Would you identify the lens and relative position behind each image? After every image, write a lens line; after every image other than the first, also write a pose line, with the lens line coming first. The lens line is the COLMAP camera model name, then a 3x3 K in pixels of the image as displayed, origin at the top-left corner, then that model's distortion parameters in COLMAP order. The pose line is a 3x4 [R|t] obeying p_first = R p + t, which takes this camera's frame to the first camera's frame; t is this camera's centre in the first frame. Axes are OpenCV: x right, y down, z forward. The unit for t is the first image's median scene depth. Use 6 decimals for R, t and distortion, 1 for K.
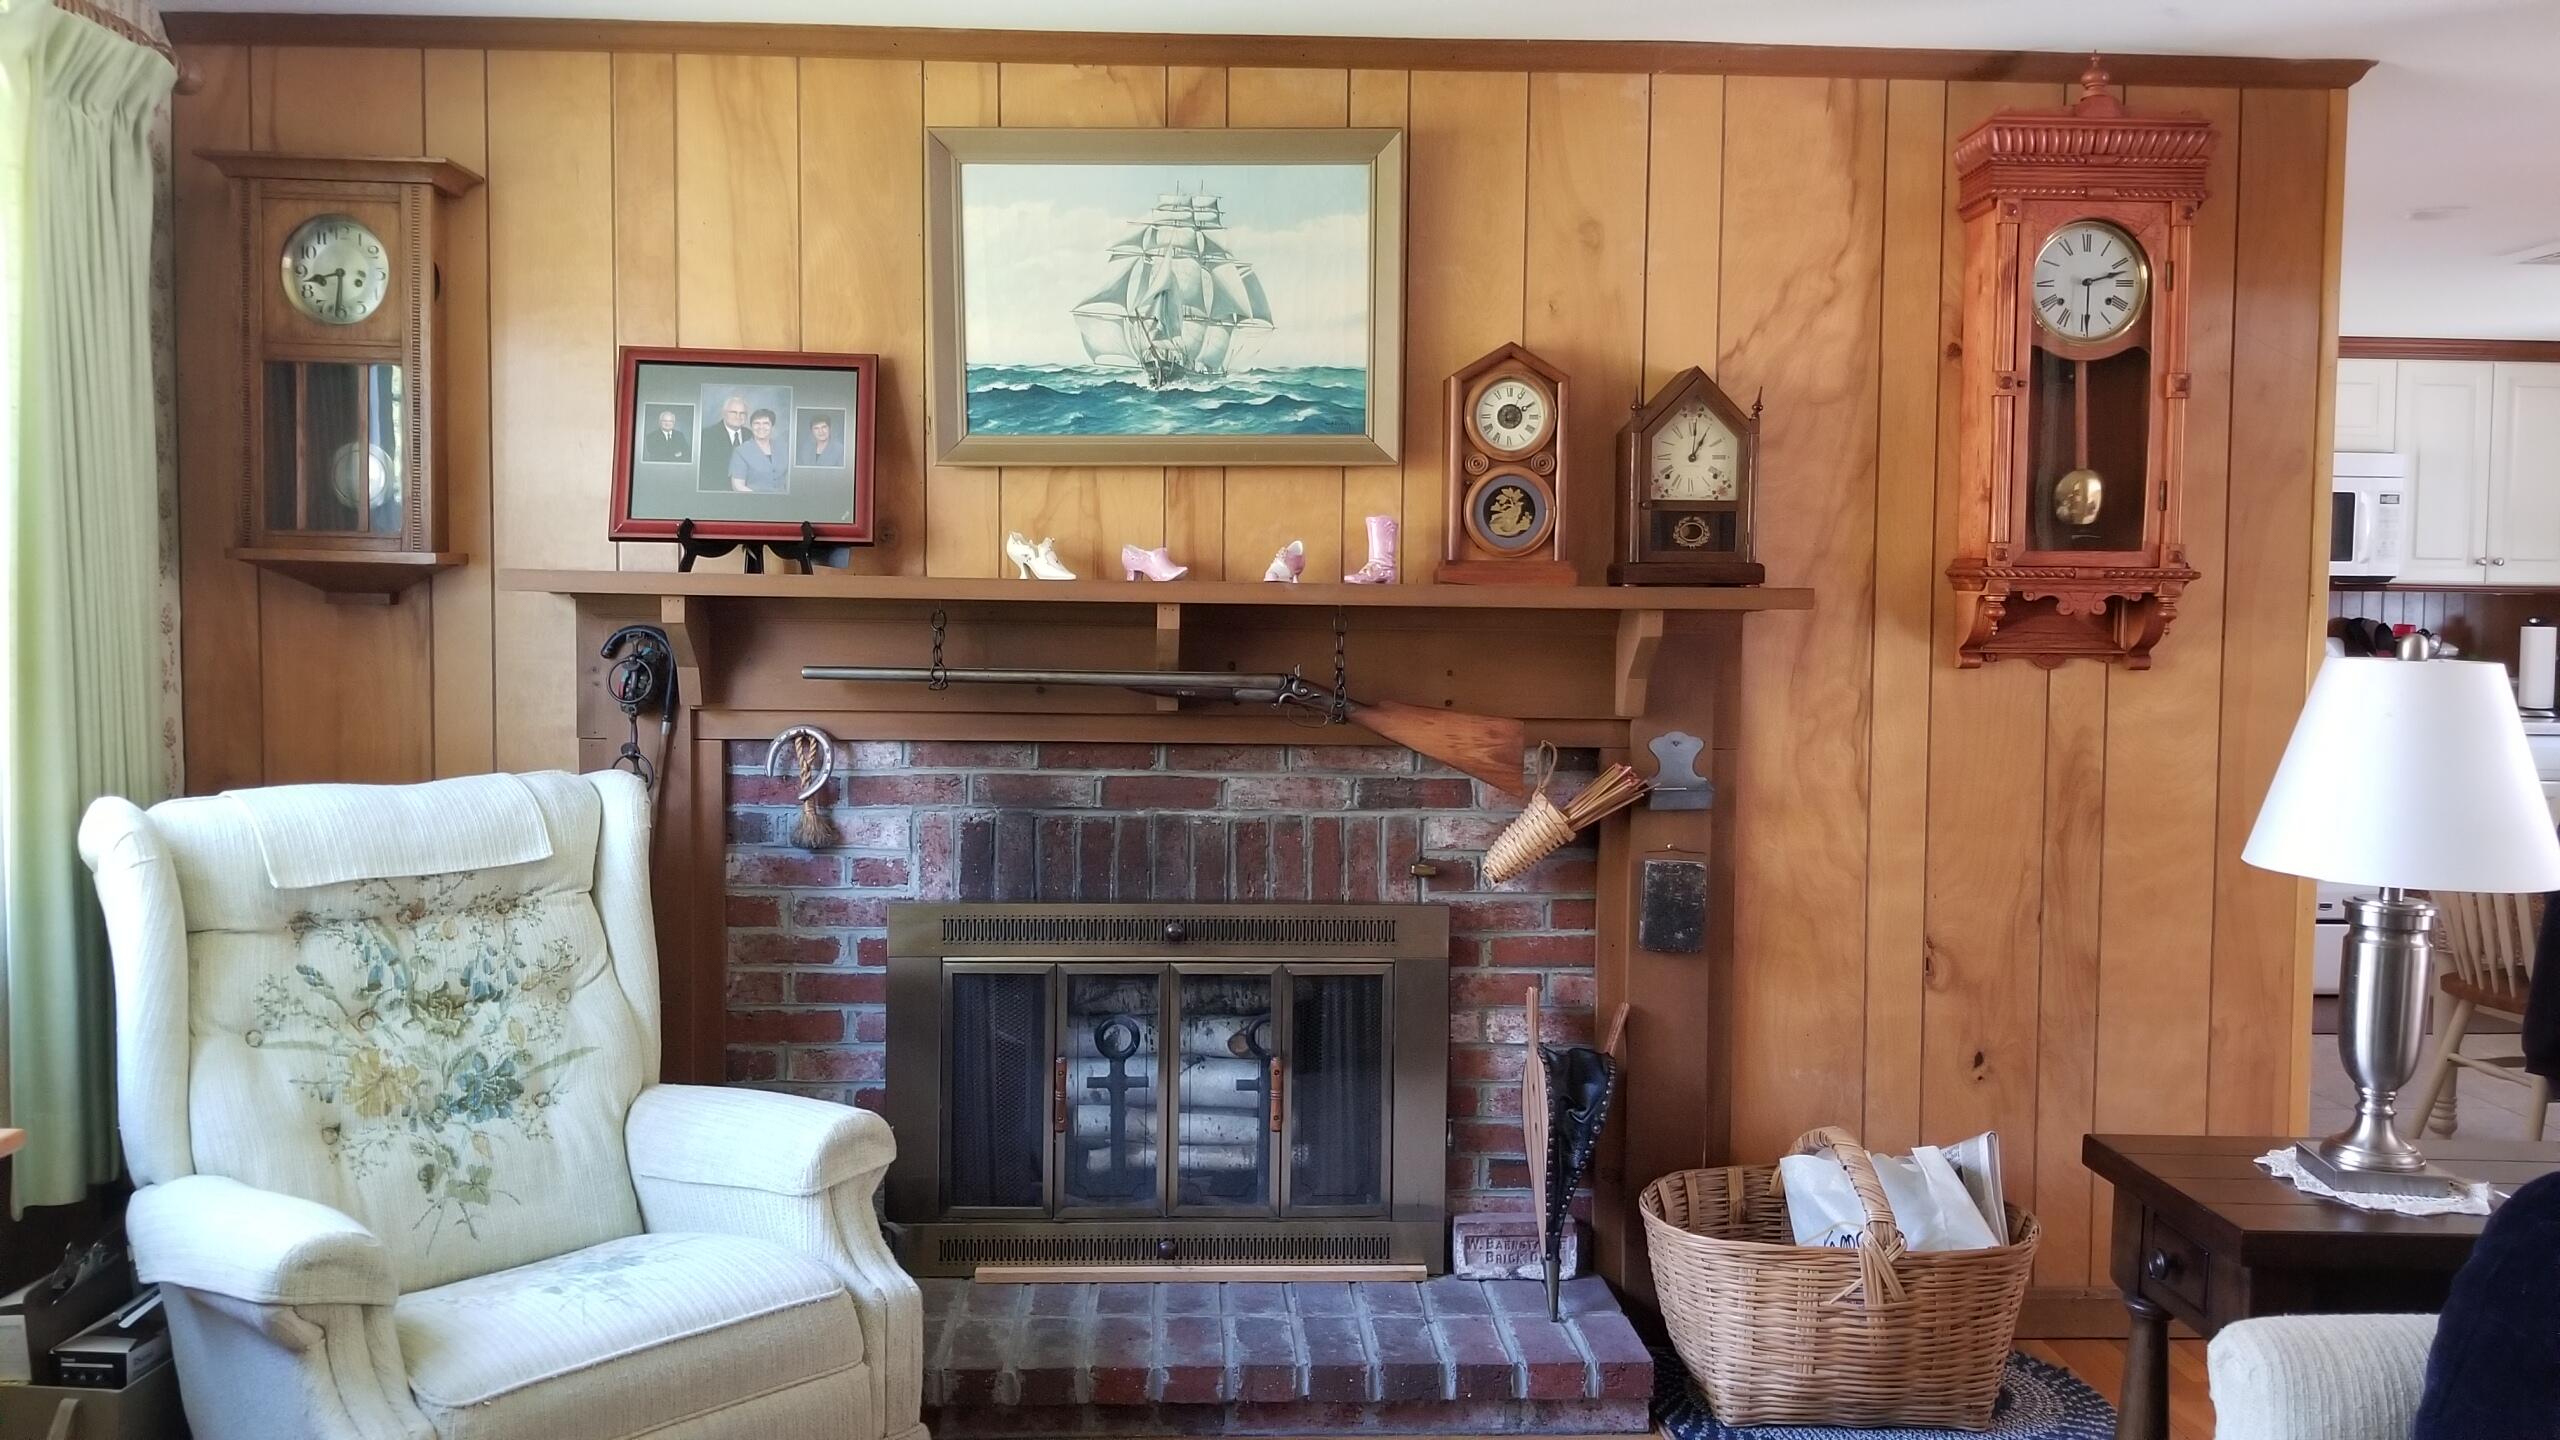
lens RADIAL K [[2037.9, 0, 1256.5], [0, 2037.9, 687.1], [0, 0, 1]] dist [0.114650, -0.242118]
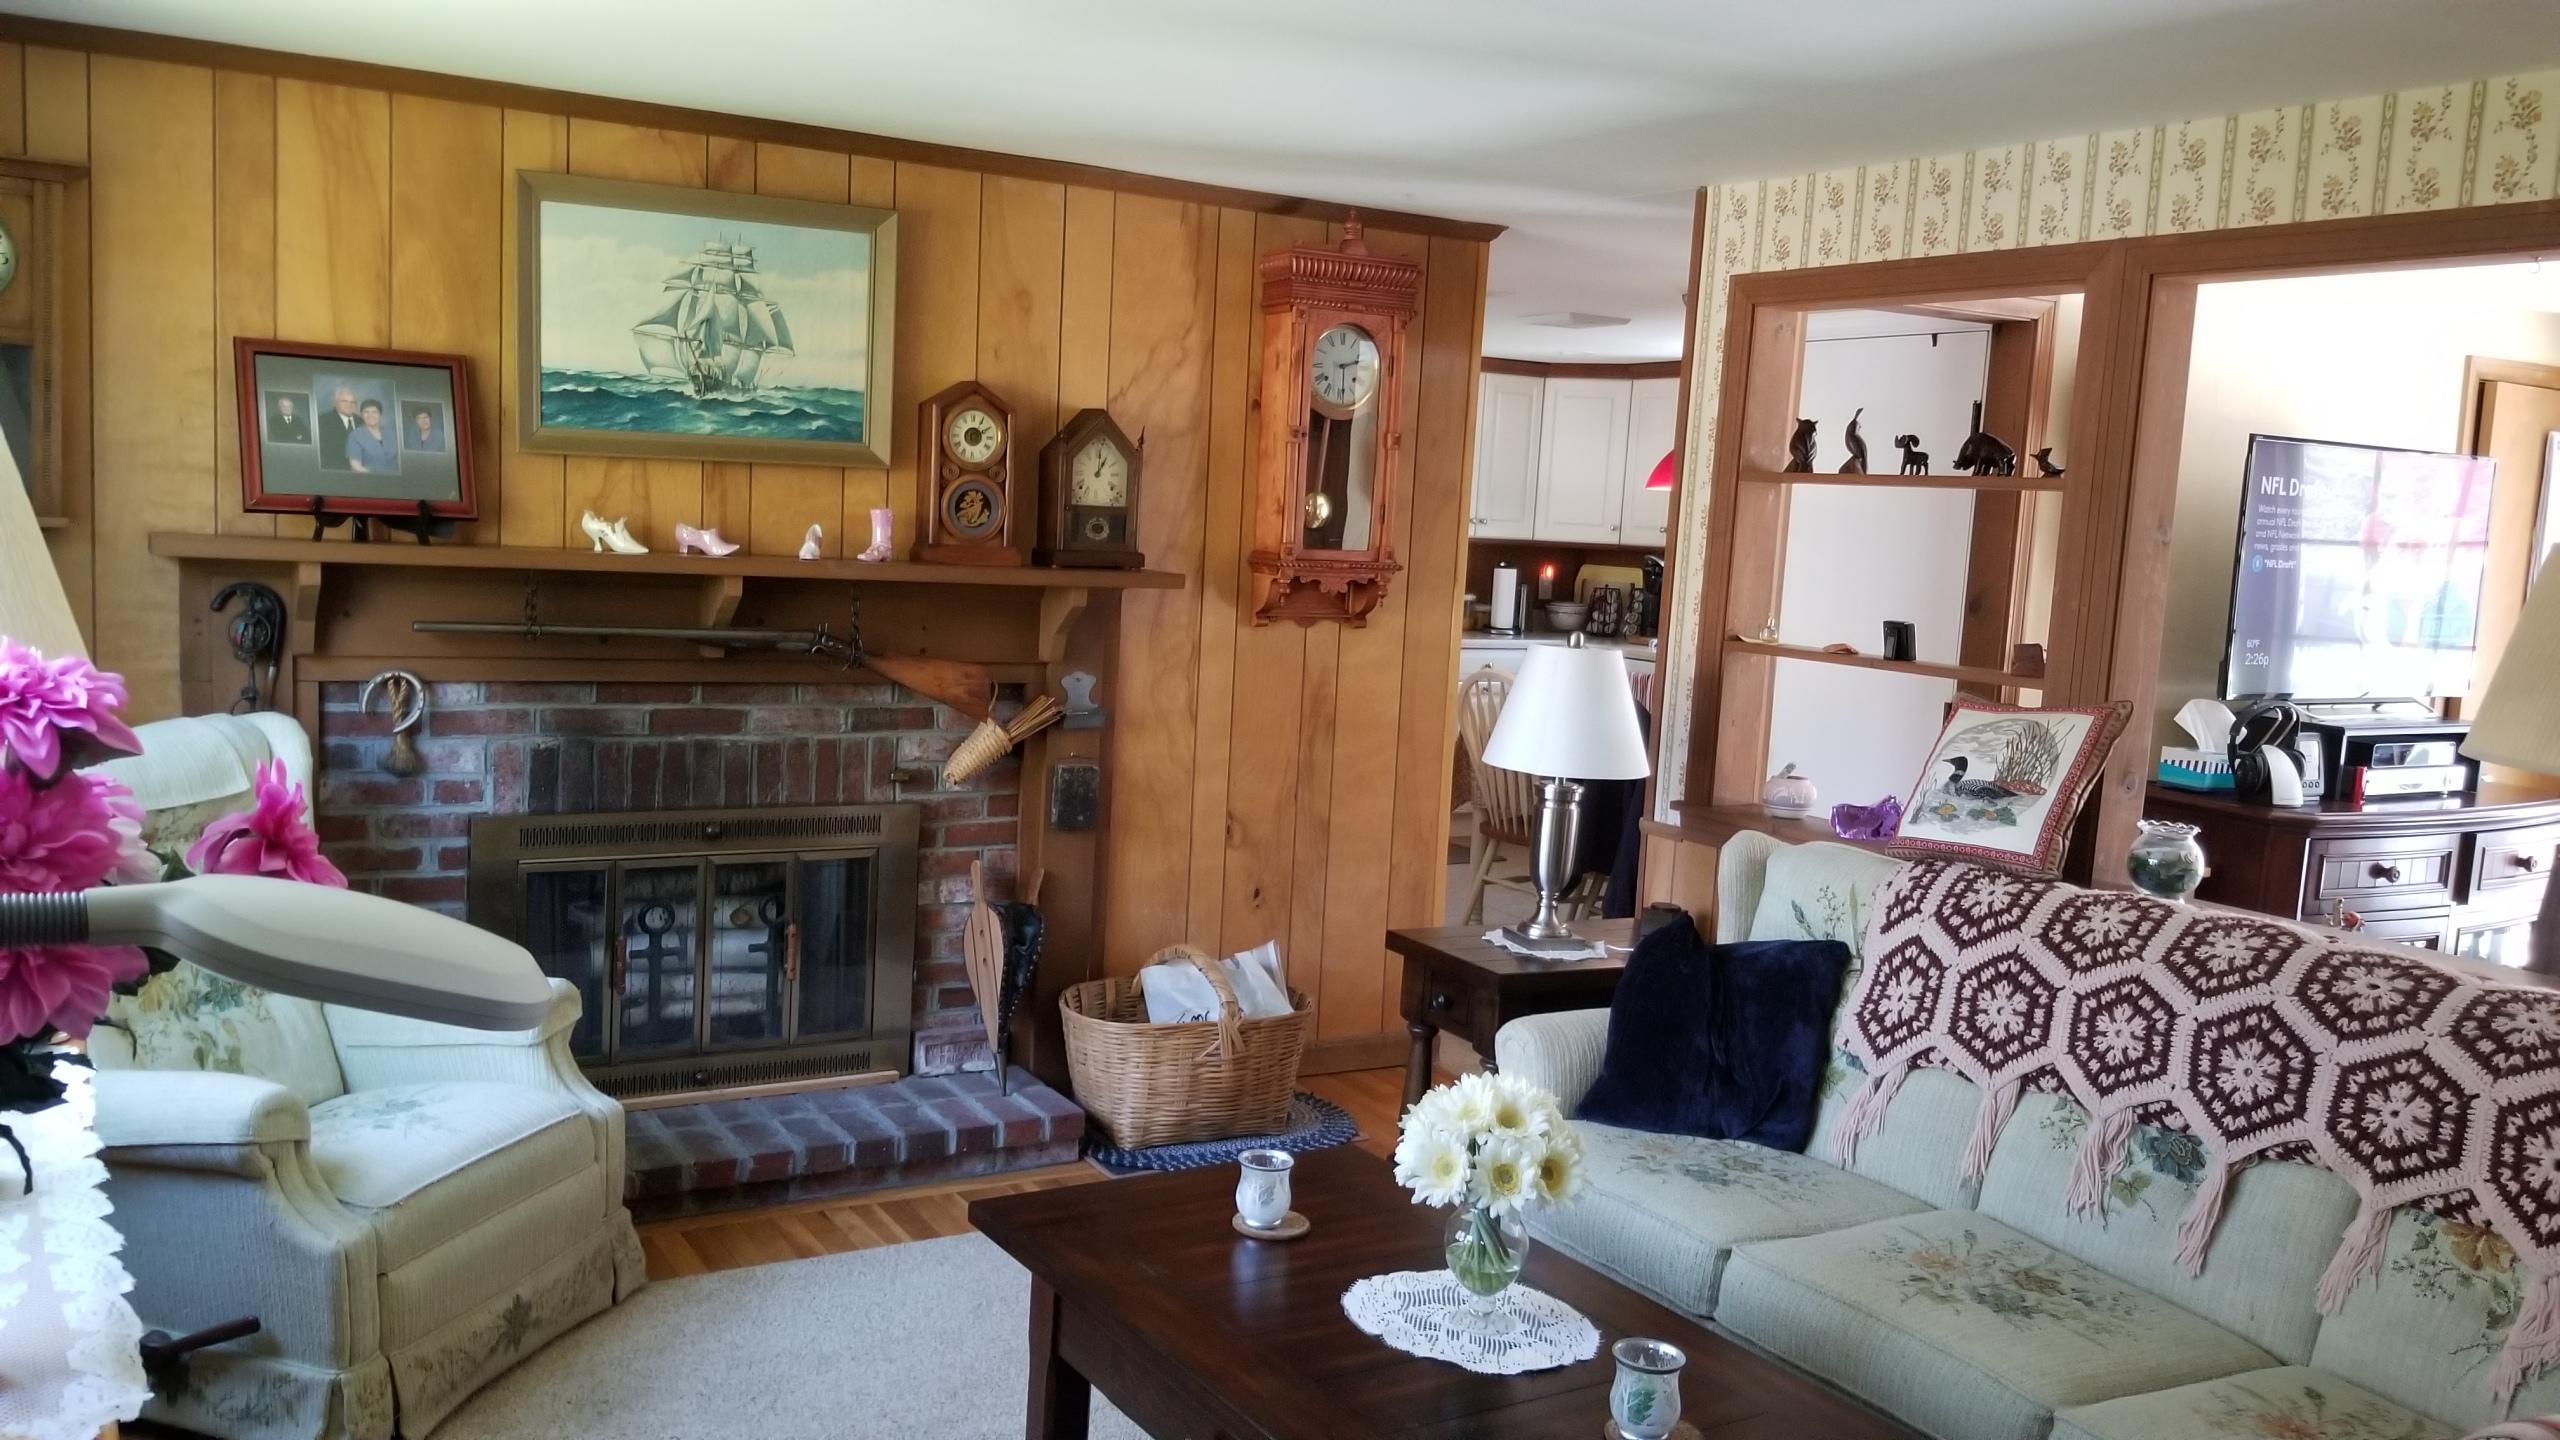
lens RADIAL K [[2065.0, 0, 1280.0], [0, 2065.0, 720.0], [0, 0, 1]] dist [0.116730, -0.263081]
pose [[0.876435, -0.014782, 0.481294, -0.352406], [-0.023166, 0.997077, 0.072810, -0.051053], [-0.480963, -0.074963, 0.873530, -0.289330]]
